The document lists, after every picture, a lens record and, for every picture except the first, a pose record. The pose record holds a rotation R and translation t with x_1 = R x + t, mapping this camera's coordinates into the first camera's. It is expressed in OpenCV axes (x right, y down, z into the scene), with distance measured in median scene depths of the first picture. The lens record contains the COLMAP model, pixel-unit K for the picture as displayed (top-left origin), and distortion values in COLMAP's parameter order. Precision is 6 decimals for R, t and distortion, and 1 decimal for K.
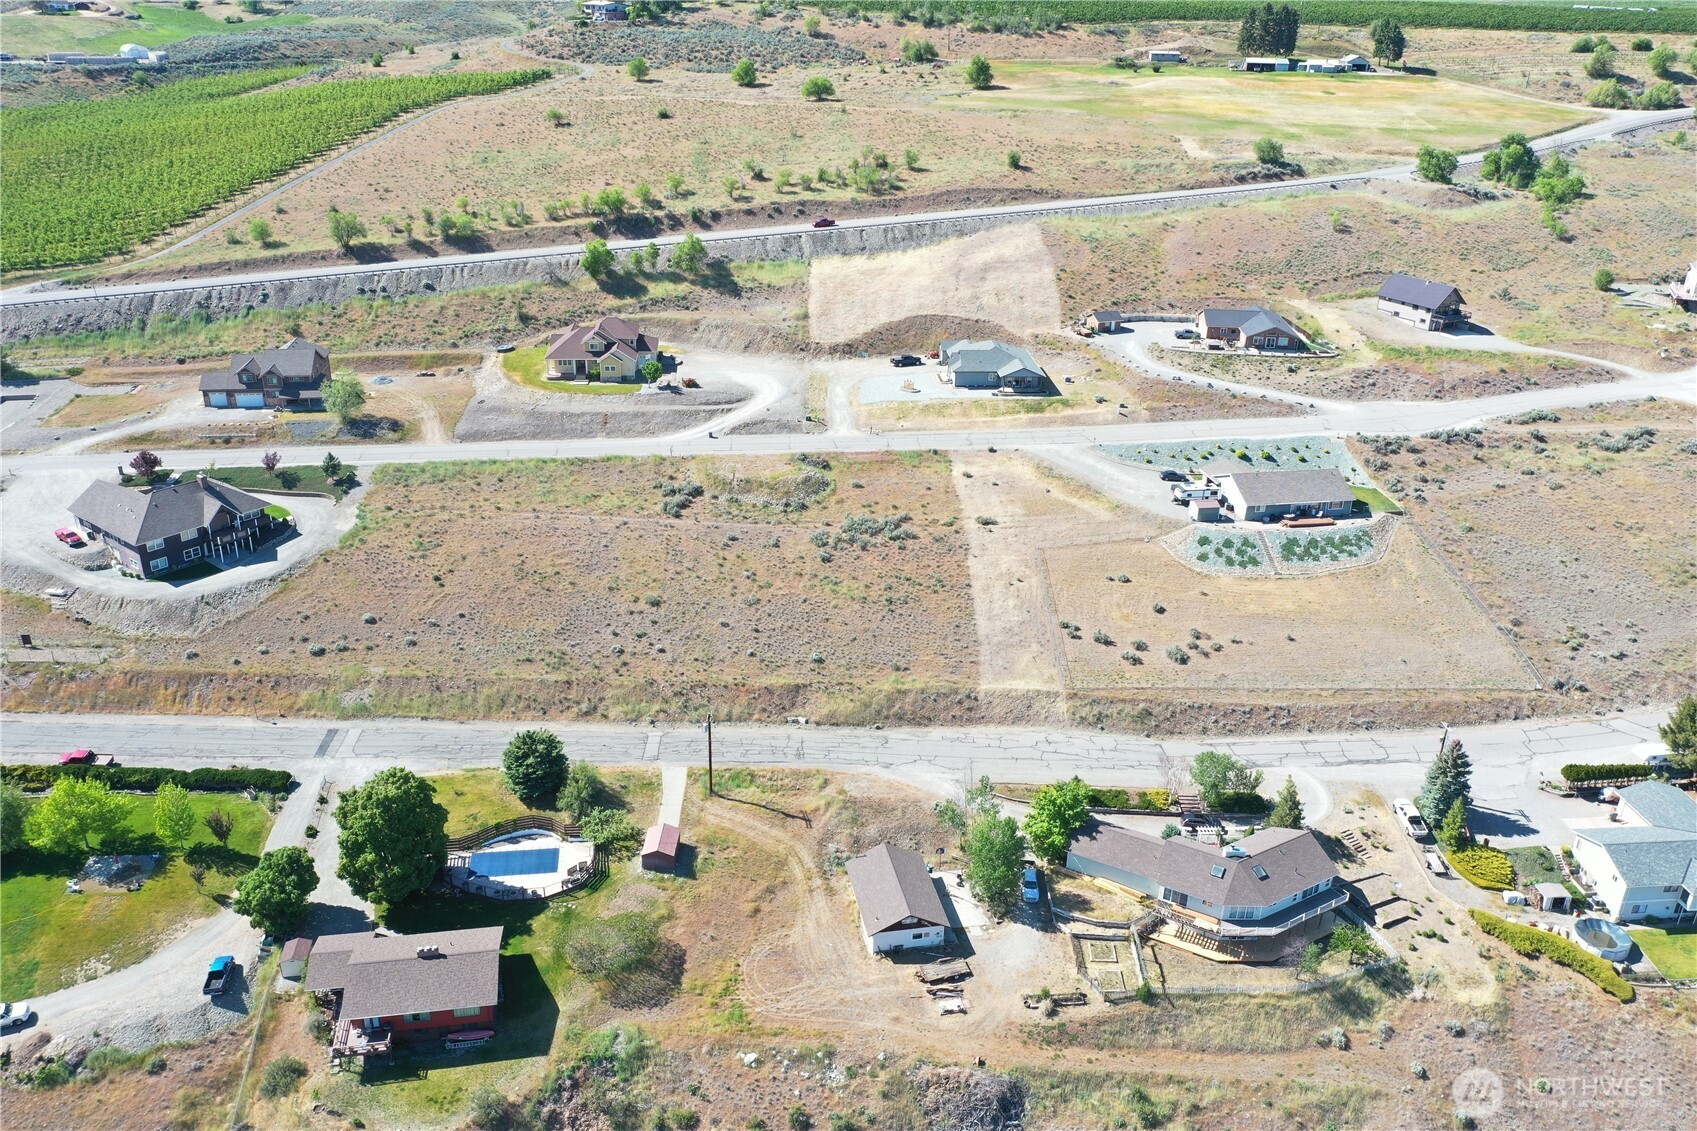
lens RADIAL K [[1329.4, 0, 847.7], [0, 1329.4, 570.6], [0, 0, 1]] dist [-0.007209, -0.003663]
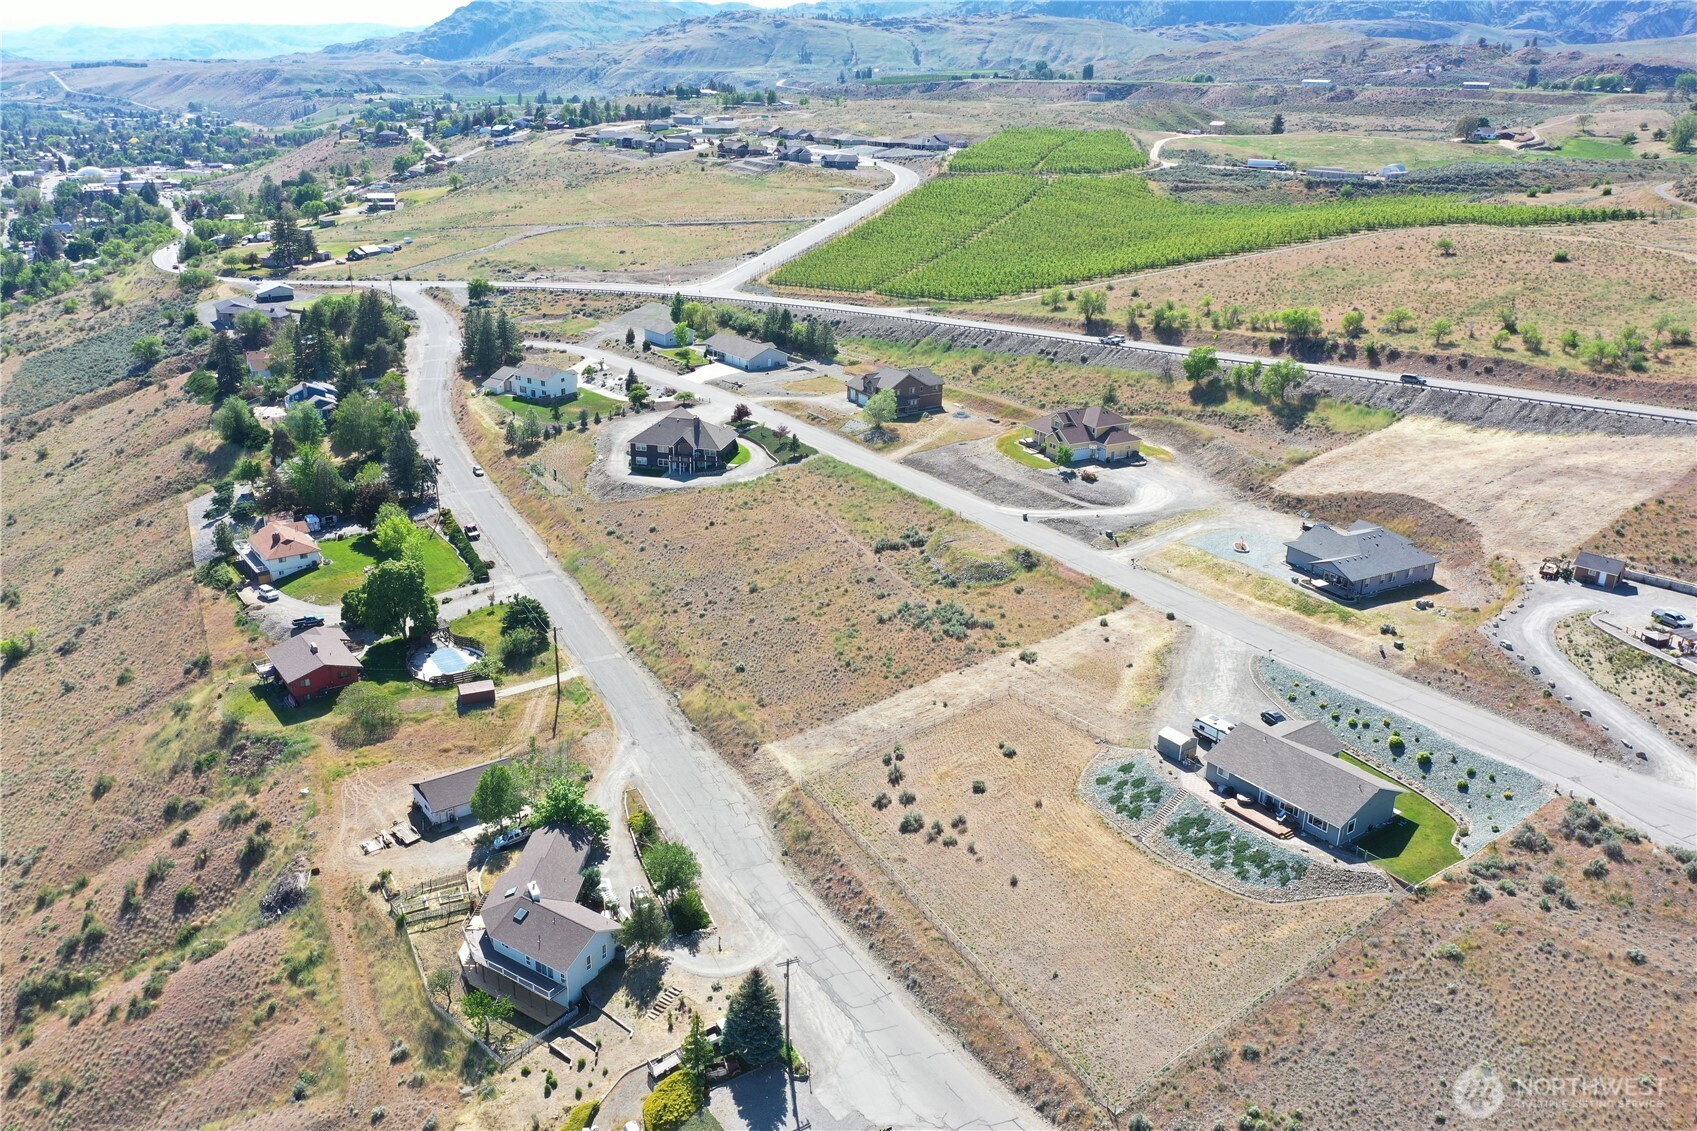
lens RADIAL K [[1329.4, 0, 847.3], [0, 1329.4, 563.7], [0, 0, 1]] dist [-0.007209, -0.003663]
pose [[0.430824, 0.304704, -0.849438, 0.795774], [-0.386570, 0.912853, 0.131389, -0.165481], [0.815447, 0.271761, 0.511069, 0.404102]]
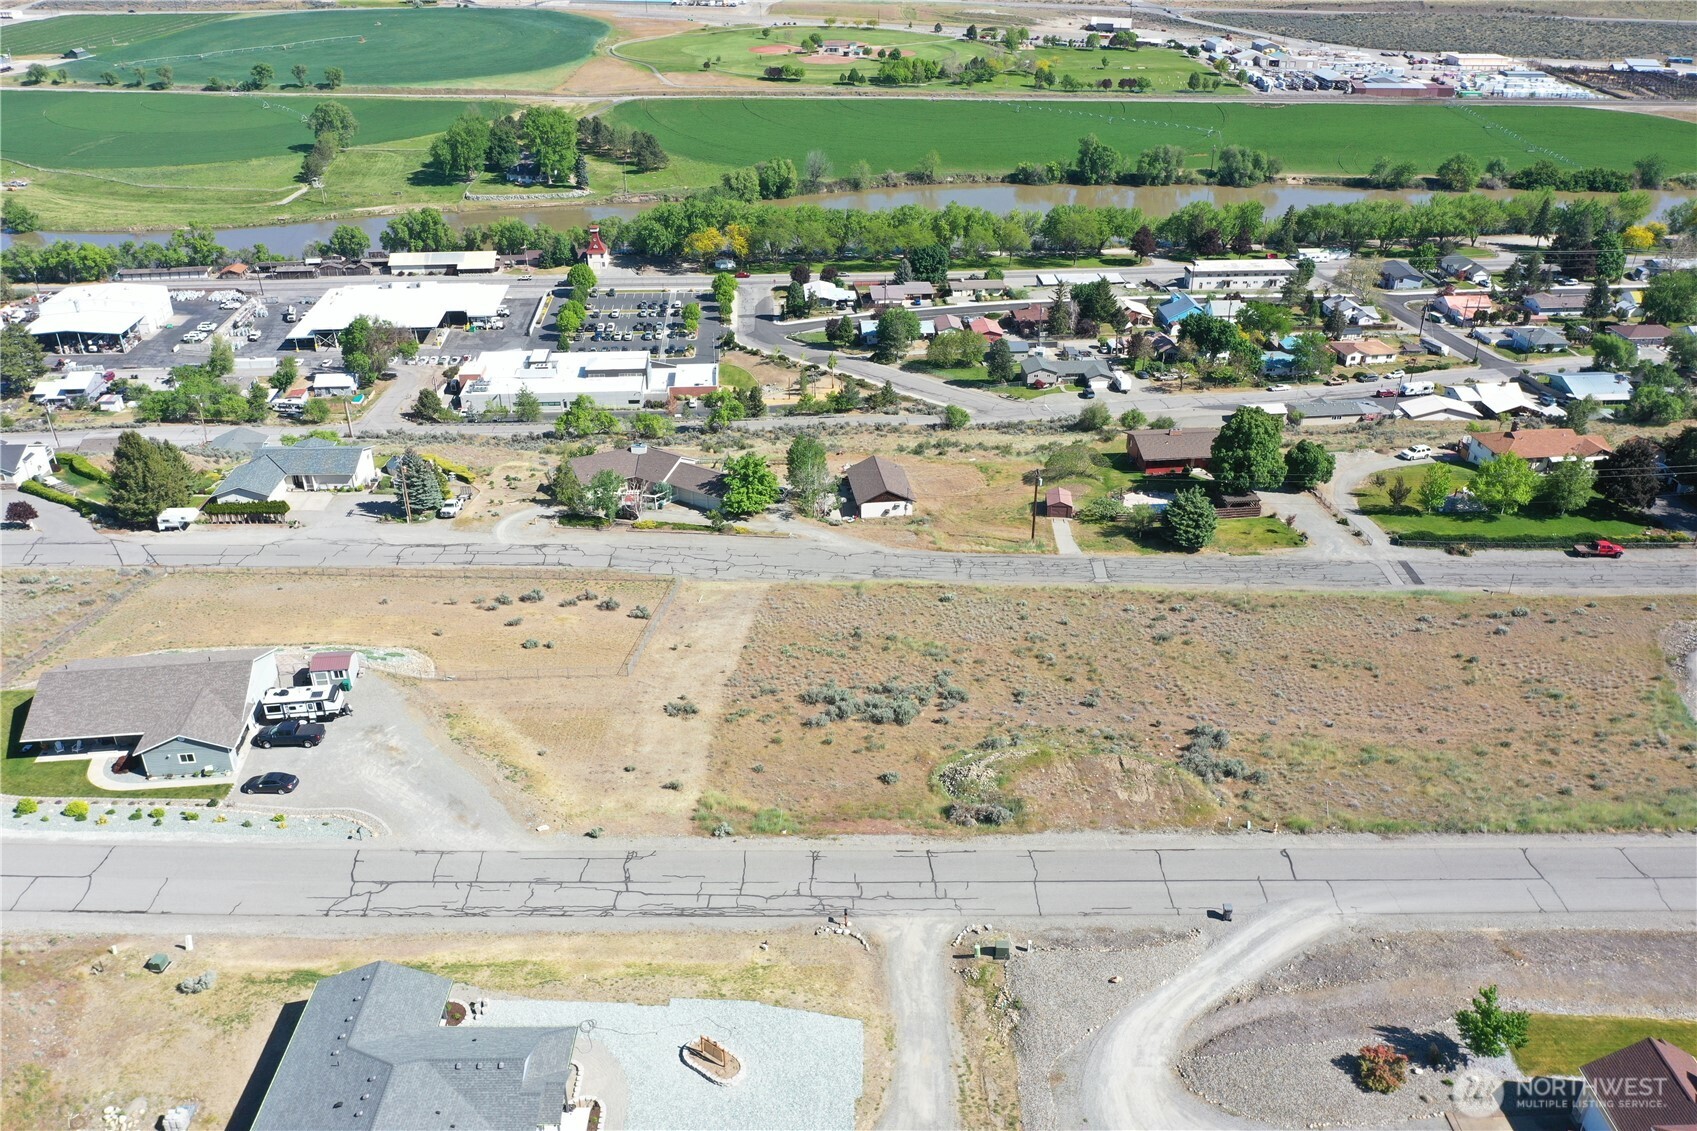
lens RADIAL K [[1329.4, 0, 843.6], [0, 1329.4, 562.1], [0, 0, 1]] dist [-0.007209, -0.003663]
pose [[-0.997737, -0.048708, 0.046345, 0.004376], [0.007736, 0.601559, 0.798791, -0.556811], [-0.066787, 0.797342, -0.599821, 1.284357]]
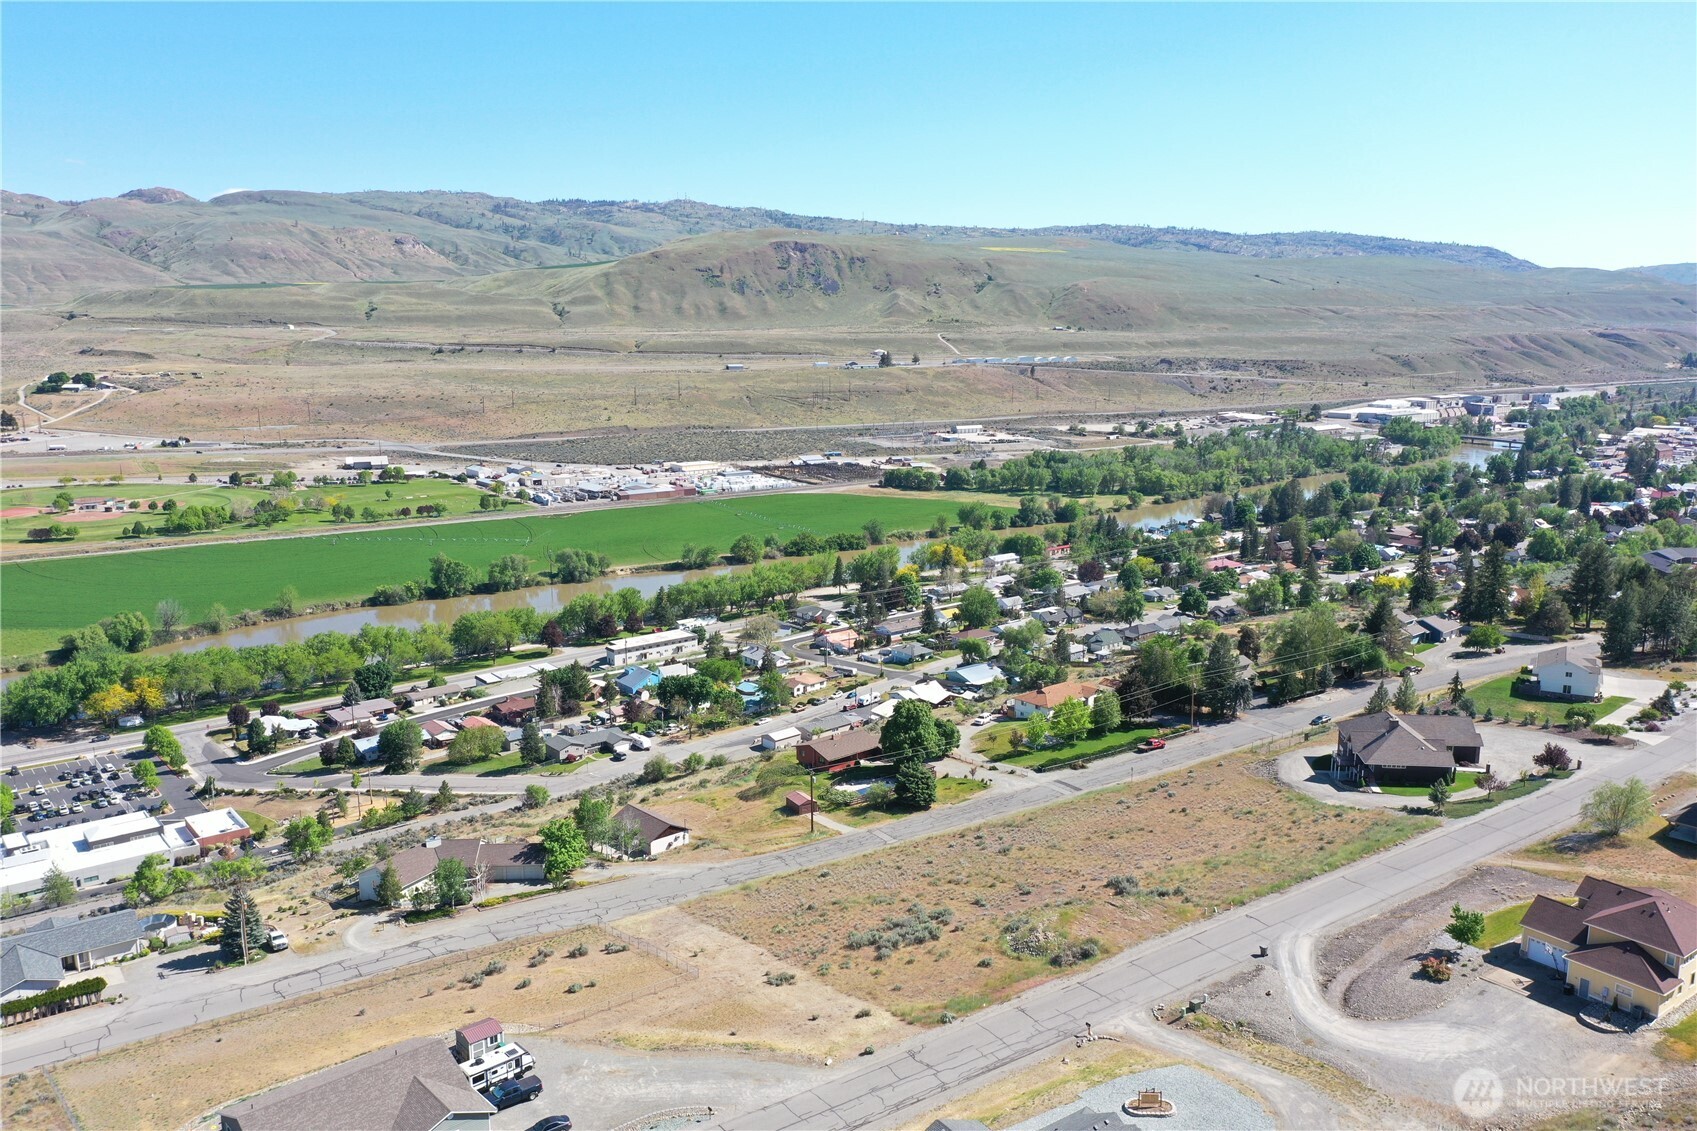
lens RADIAL K [[1329.4, 0, 842.8], [0, 1329.4, 557.6], [0, 0, 1]] dist [-0.007209, -0.003663]
pose [[-0.857168, 0.080327, -0.508735, 0.414905], [-0.225252, 0.829818, 0.510552, -0.590387], [0.463168, 0.552223, -0.693199, 1.362204]]
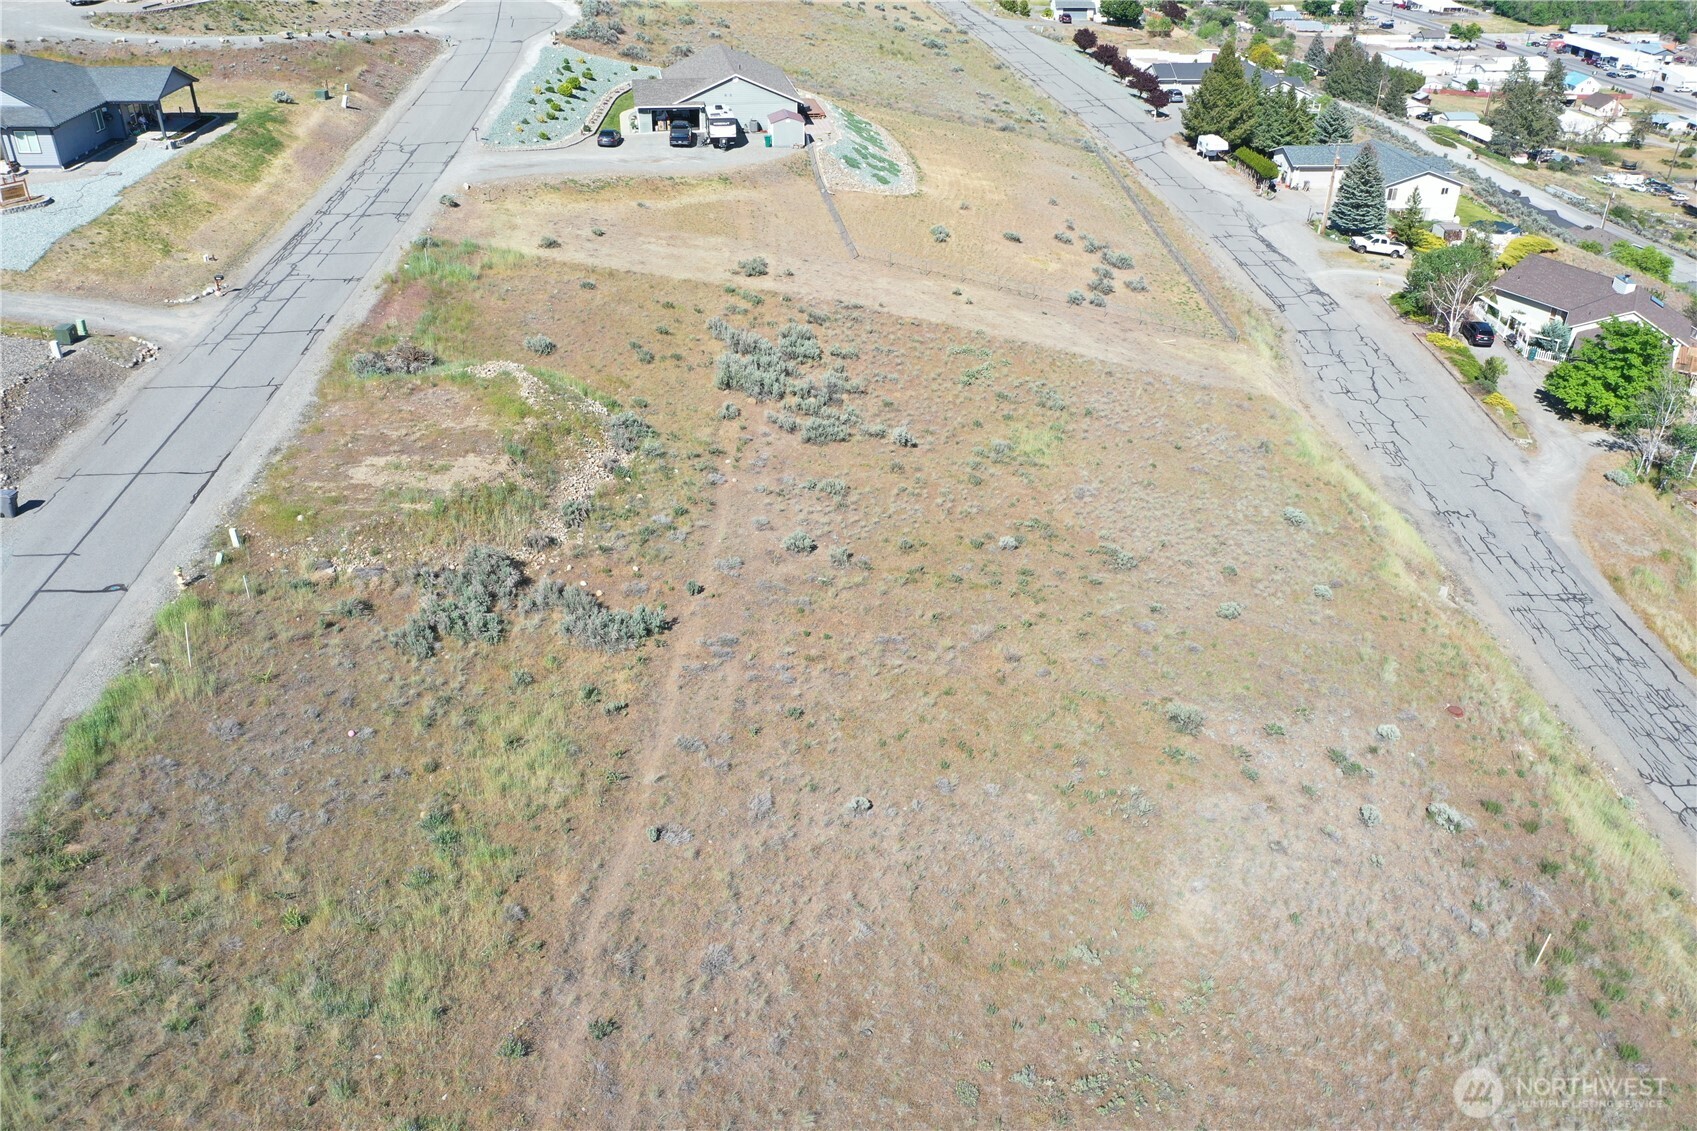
lens RADIAL K [[1329.4, 0, 846.6], [0, 1329.4, 556.7], [0, 0, 1]] dist [-0.007209, -0.003663]
pose [[0.019296, -0.516114, 0.856302, -0.348387], [0.406413, 0.786560, 0.464921, -0.160352], [-0.913486, 0.339041, 0.224933, 0.880982]]
